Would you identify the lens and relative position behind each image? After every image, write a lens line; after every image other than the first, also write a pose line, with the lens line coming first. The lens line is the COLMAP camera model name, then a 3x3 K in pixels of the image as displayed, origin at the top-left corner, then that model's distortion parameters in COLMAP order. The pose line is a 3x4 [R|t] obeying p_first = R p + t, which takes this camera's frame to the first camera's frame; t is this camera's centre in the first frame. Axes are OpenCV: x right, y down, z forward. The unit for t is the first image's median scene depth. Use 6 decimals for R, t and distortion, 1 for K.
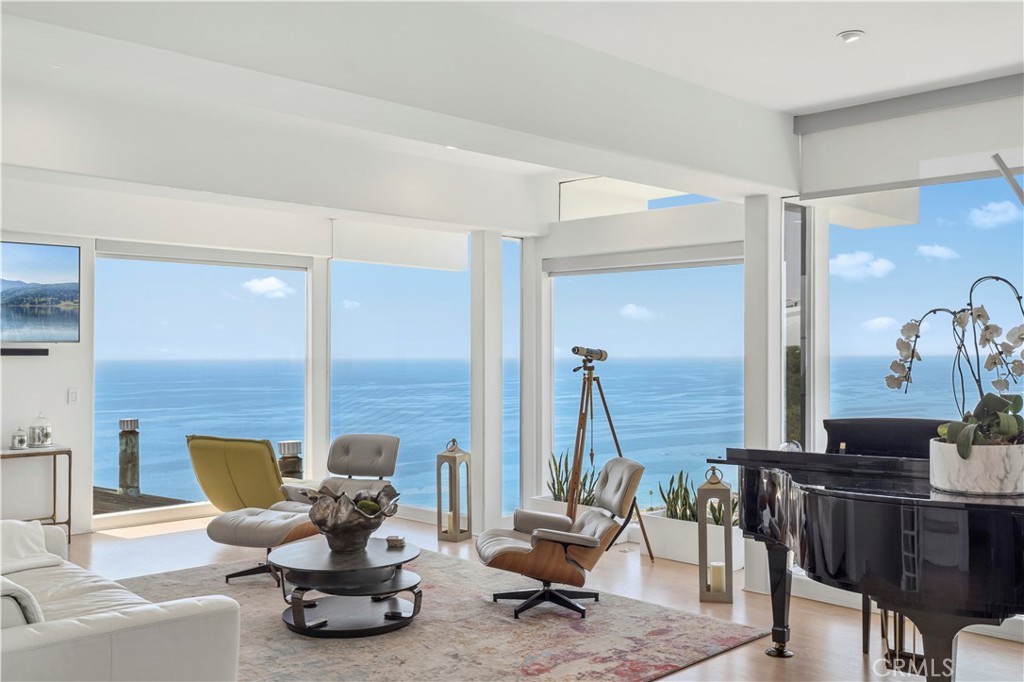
lens RADIAL K [[962.1, 0, 512.0], [0, 962.1, 341.0], [0, 0, 1]] dist [0.001769, 0.006194]
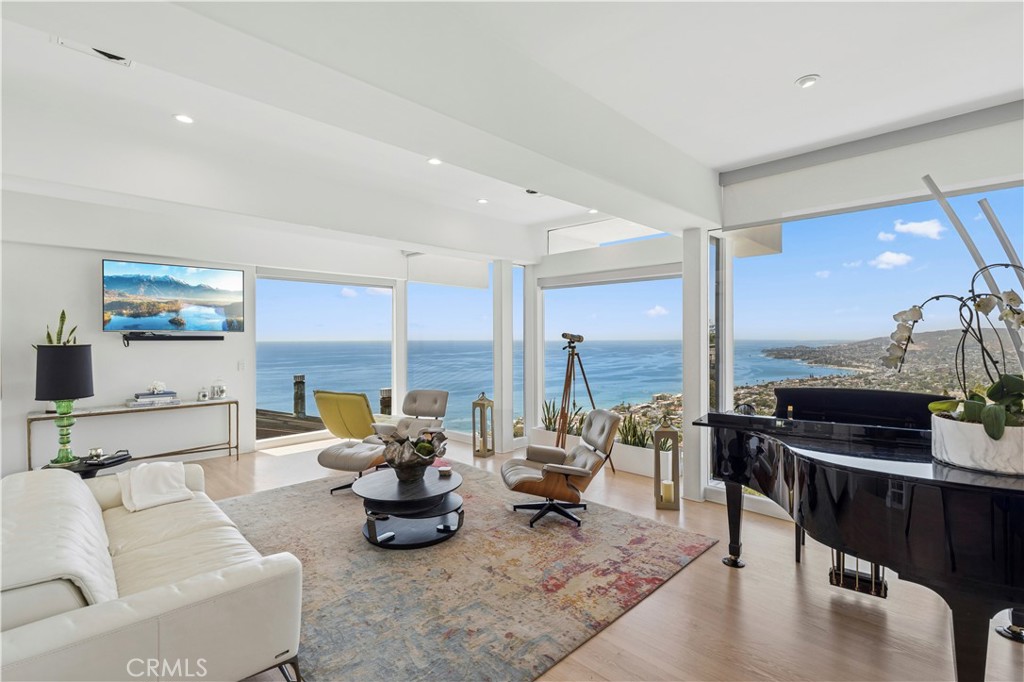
lens RADIAL K [[473.3, 0, 512.0], [0, 473.3, 341.0], [0, 0, 1]] dist [0.001790, -0.000016]
pose [[0.999914, -0.004742, 0.012261, -0.030113], [0.004488, 0.999776, 0.020665, 0.003030], [-0.012356, -0.020609, 0.999711, 0.307597]]
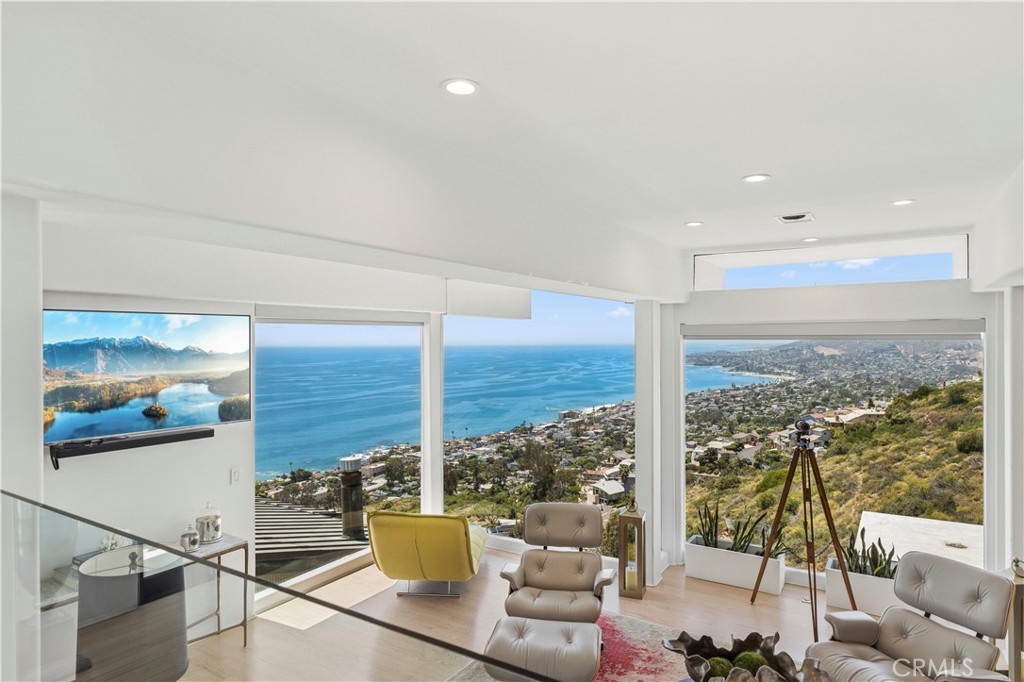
lens RADIAL K [[601.4, 0, 499.2], [0, 601.4, 337.4], [0, 0, 1]] dist [-0.015338, 0.000246]
pose [[0.978094, -0.005004, 0.208103, -0.457712], [0.003308, 0.999958, 0.008497, -0.110259], [-0.208137, -0.007623, 0.978070, 0.533548]]
